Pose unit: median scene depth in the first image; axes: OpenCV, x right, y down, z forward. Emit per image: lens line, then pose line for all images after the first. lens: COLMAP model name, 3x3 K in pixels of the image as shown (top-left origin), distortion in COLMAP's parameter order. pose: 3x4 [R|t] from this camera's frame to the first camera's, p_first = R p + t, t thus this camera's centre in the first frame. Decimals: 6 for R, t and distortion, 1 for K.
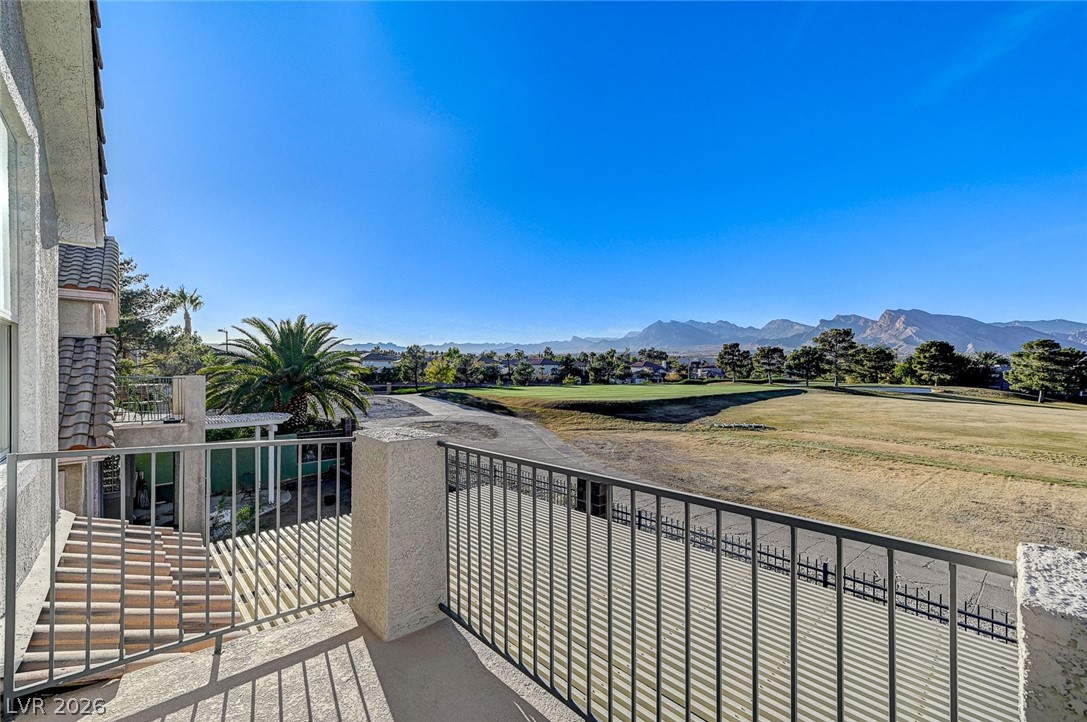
lens RADIAL K [[448.4, 0, 546.4], [0, 448.4, 378.1], [0, 0, 1]] dist [0.011336, 0.000772]
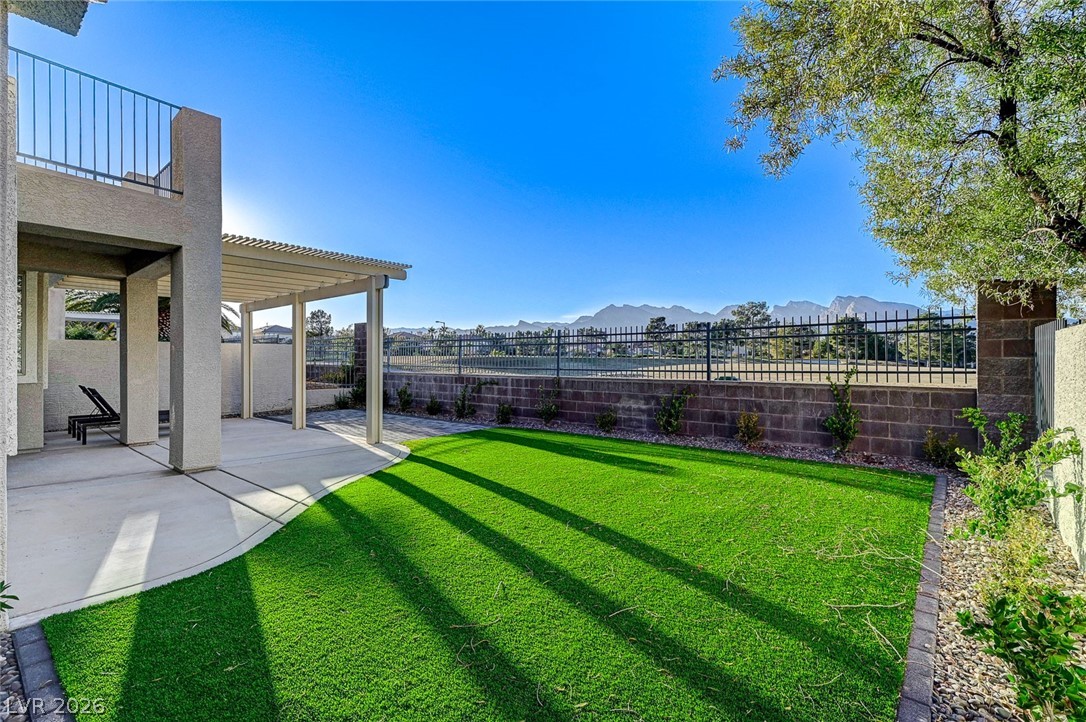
lens RADIAL K [[492.9, 0, 543.0], [0, 492.9, 362.9], [0, 0, 1]] dist [-0.001151, -0.000013]
pose [[0.994903, -0.002886, 0.100792, 0.055547], [0.004019, 0.999931, -0.011033, 0.040028], [-0.100753, 0.011382, 0.994846, -0.068018]]
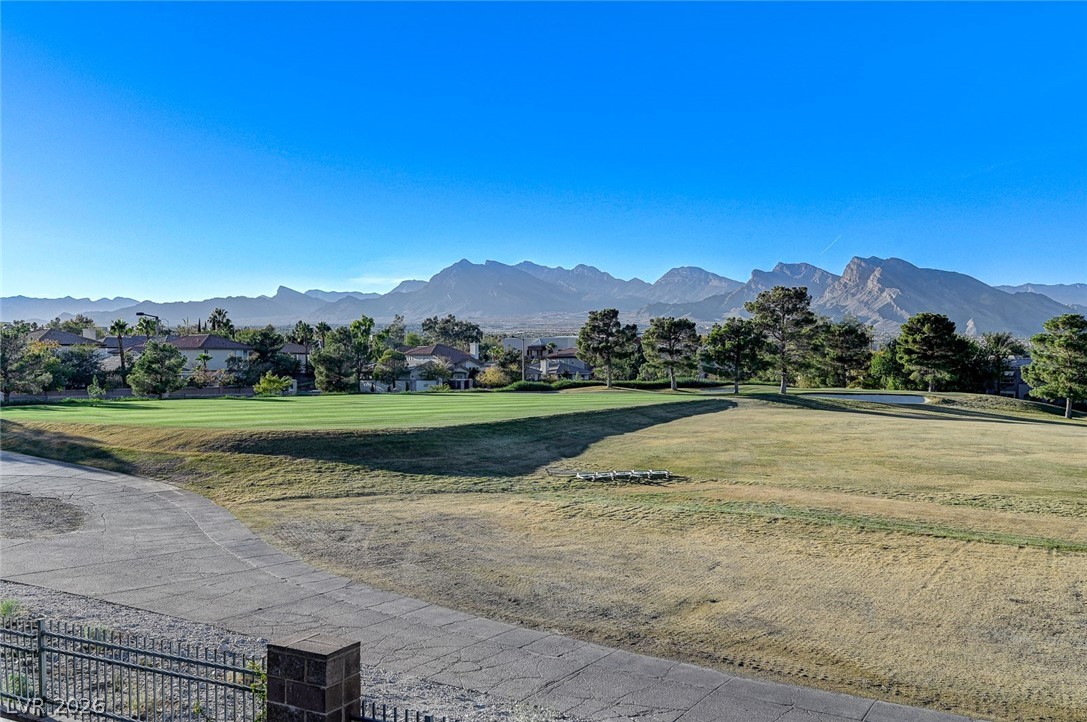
lens RADIAL K [[950.7, 0, 547.2], [0, 950.7, 371.2], [0, 0, 1]] dist [-0.001959, 0.010468]
pose [[0.944894, -0.000156, 0.327376, 0.003270], [0.002891, 0.999965, -0.007869, -0.000490], [-0.327364, 0.008382, 0.944861, 0.016968]]
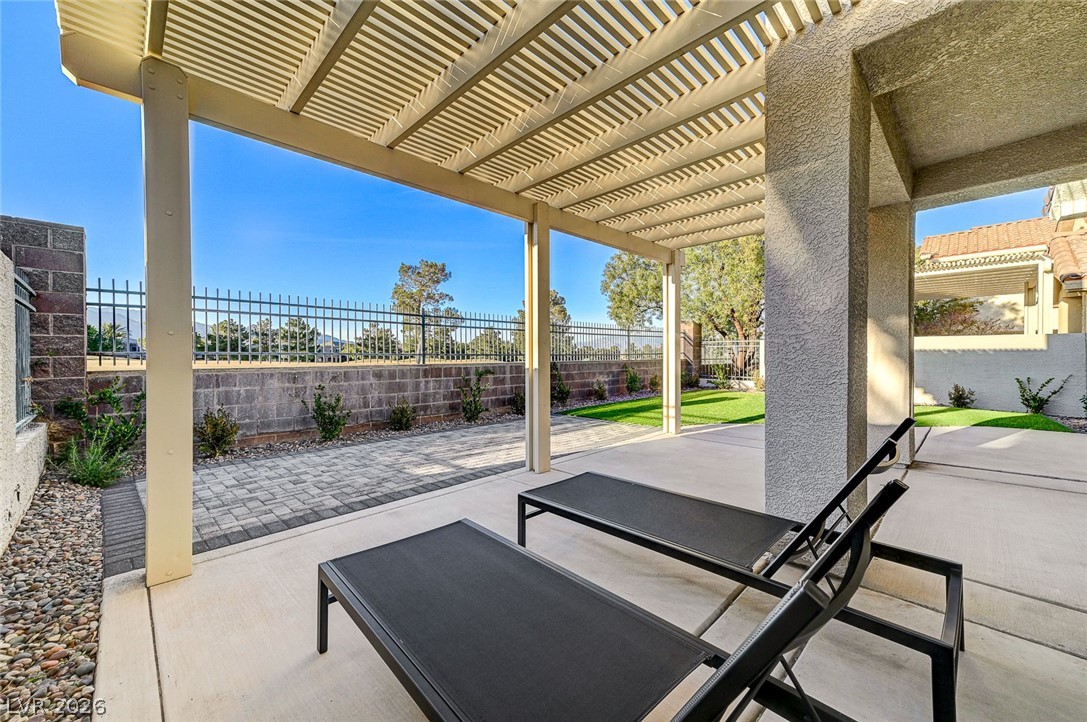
lens RADIAL K [[421.3, 0, 546.8], [0, 421.3, 358.9], [0, 0, 1]] dist [0.018438, -0.000260]
pose [[-0.026777, -0.011589, 0.999574, -0.039210], [0.020279, 0.999721, 0.012133, 0.039963], [-0.999436, 0.020595, -0.026534, 0.052049]]
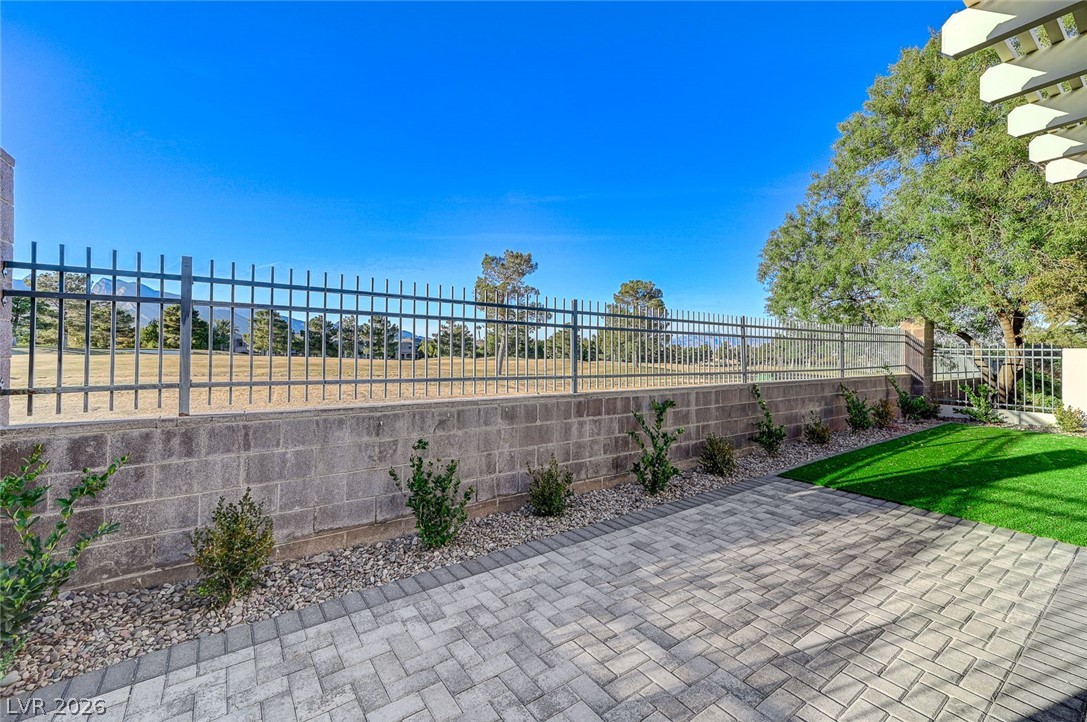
lens RADIAL K [[448.4, 0, 545.8], [0, 448.4, 348.0], [0, 0, 1]] dist [0.011336, 0.000772]
pose [[0.147206, 0.009140, 0.989064, -0.007686], [0.008593, 0.999908, -0.010519, 0.036695], [-0.989068, 0.010048, 0.147114, 0.070001]]
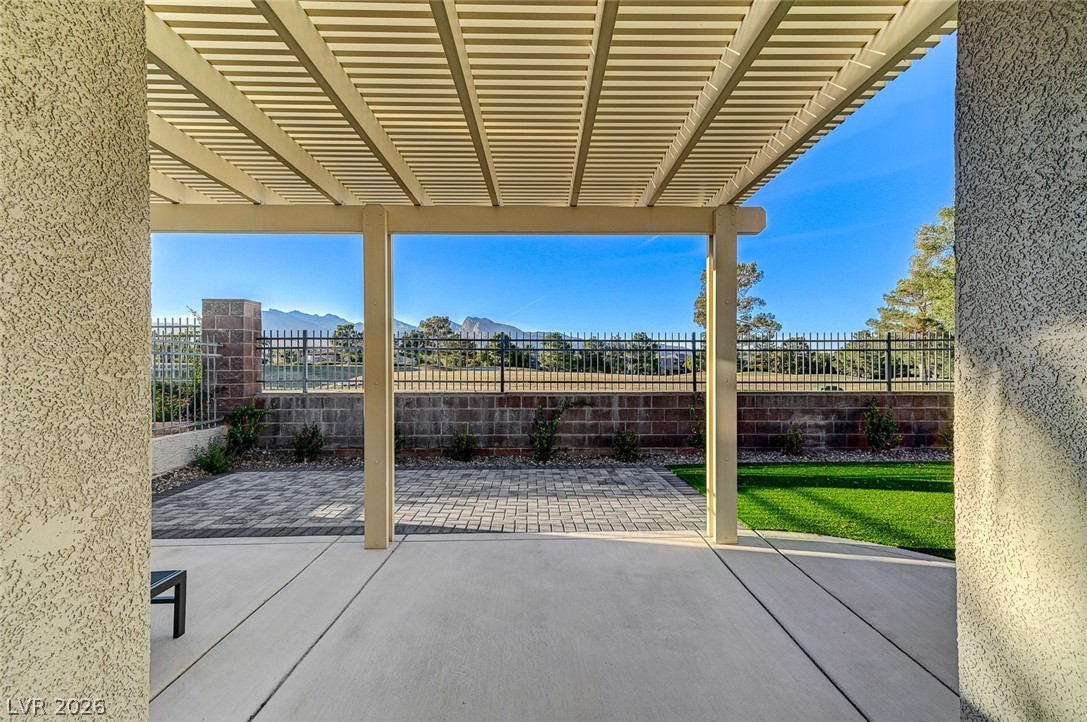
lens RADIAL K [[445.2, 0, 549.2], [0, 445.2, 367.6], [0, 0, 1]] dist [0.018518, -0.000169]
pose [[0.677142, -0.003252, 0.735846, -0.009347], [0.014739, 0.999850, -0.009145, 0.037858], [-0.735705, 0.017038, 0.677088, 0.011580]]
